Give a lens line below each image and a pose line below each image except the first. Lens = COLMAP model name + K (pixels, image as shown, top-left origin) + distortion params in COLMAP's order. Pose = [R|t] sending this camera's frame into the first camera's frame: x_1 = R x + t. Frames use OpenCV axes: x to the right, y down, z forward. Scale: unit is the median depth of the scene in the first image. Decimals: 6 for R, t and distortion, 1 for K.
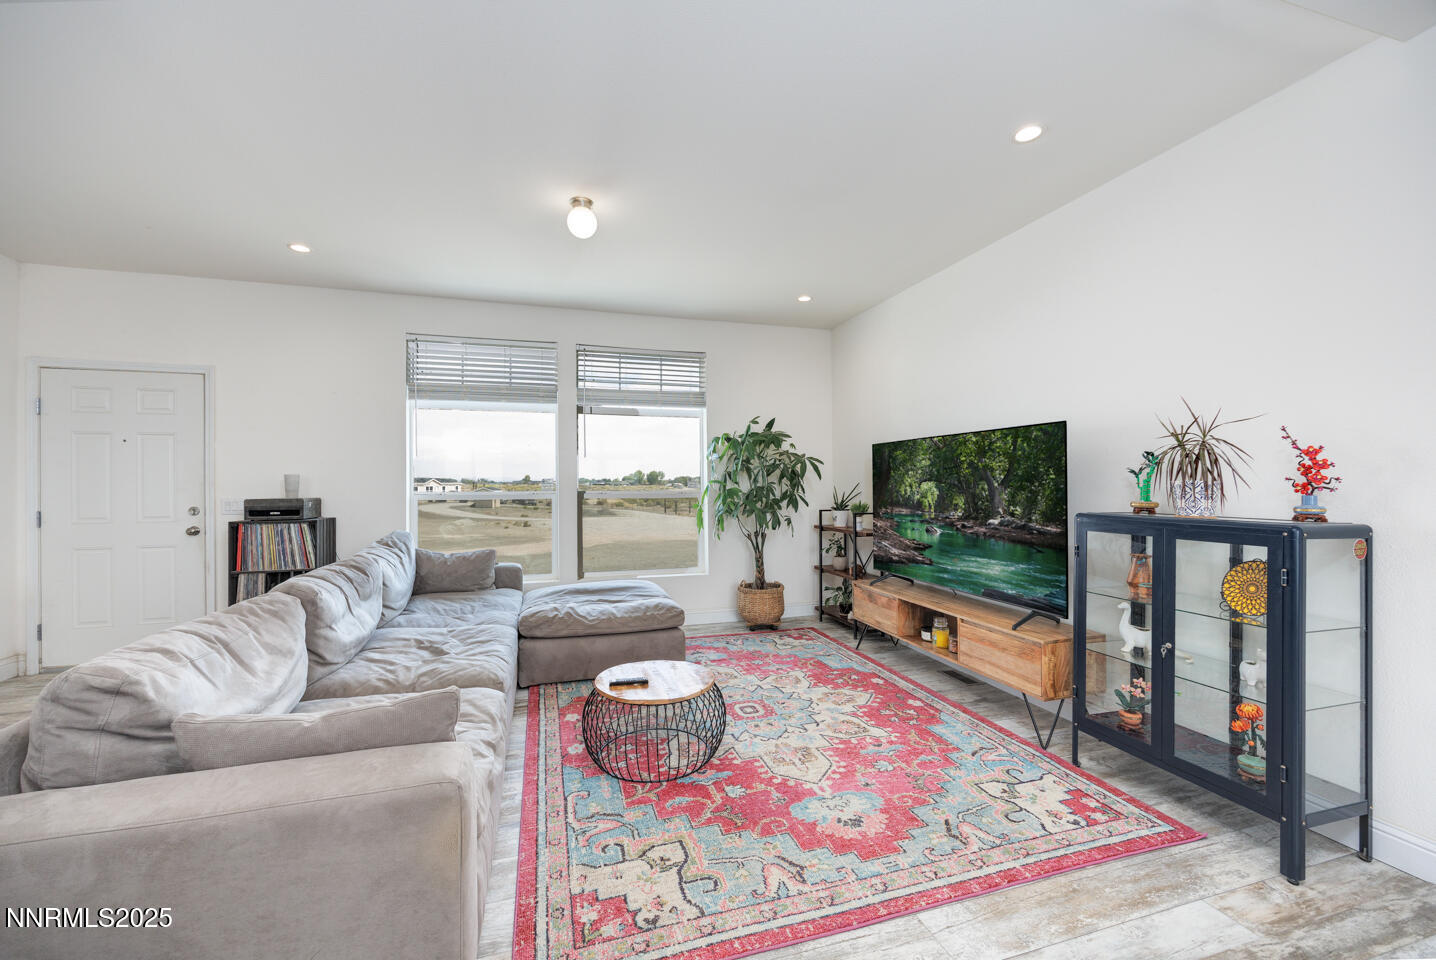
lens RADIAL K [[558.4, 0, 715.6], [0, 558.4, 485.3], [0, 0, 1]] dist [-0.003868, -0.000089]
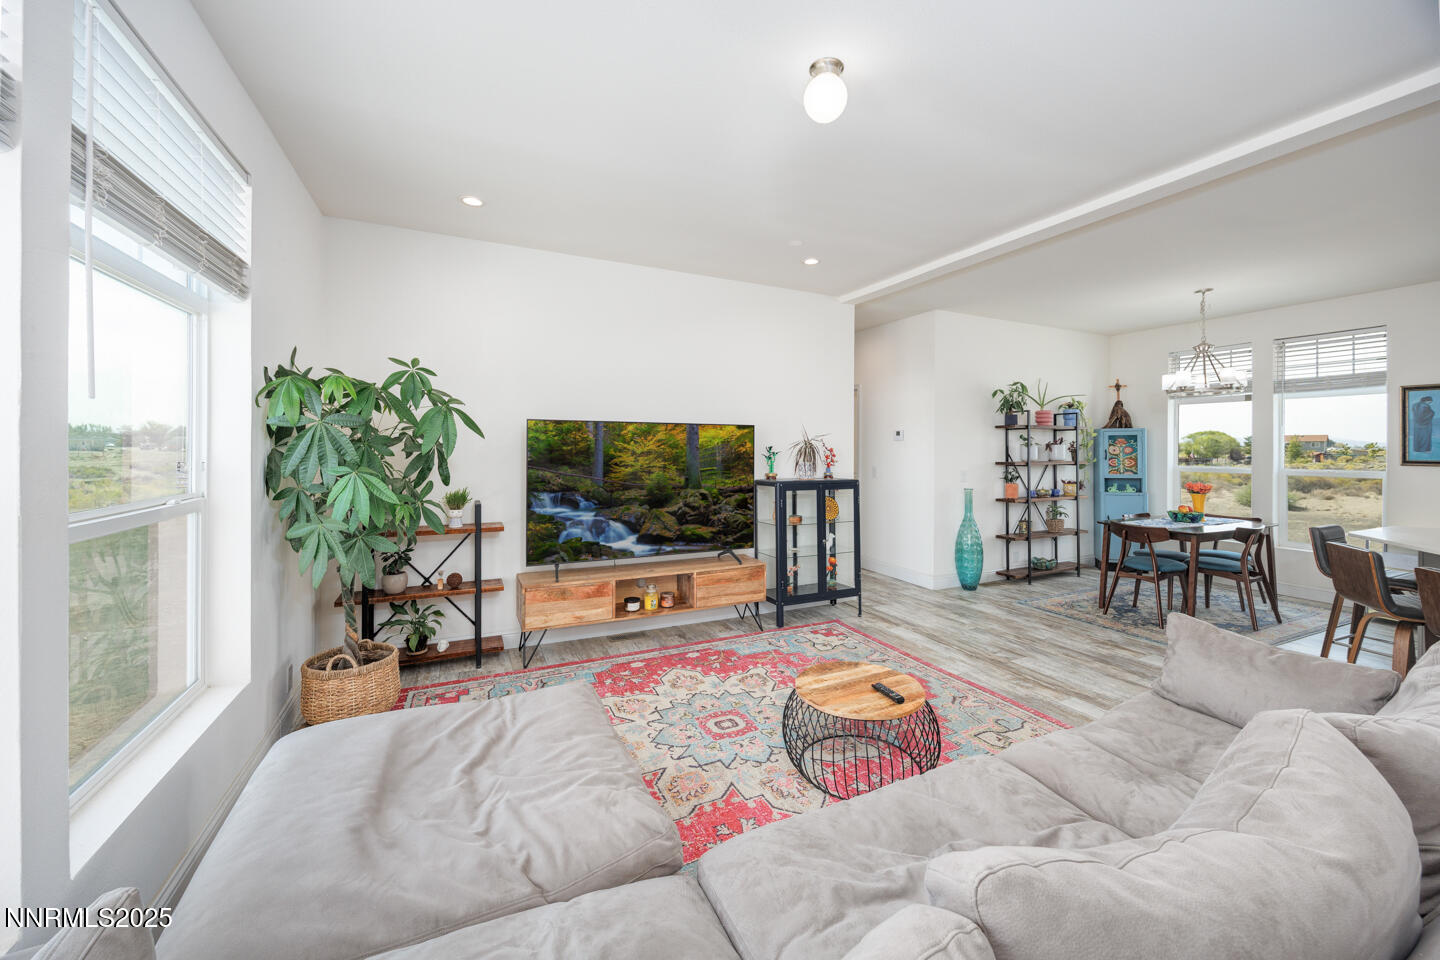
lens RADIAL K [[560.0, 0, 740.0], [0, 560.0, 447.6], [0, 0, 1]] dist [-0.003868, -0.000089]
pose [[-0.168202, 0.003823, 0.985745, -0.902782], [-0.003119, 0.999985, -0.004411, -0.039497], [-0.985748, -0.003817, -0.168188, 1.233763]]
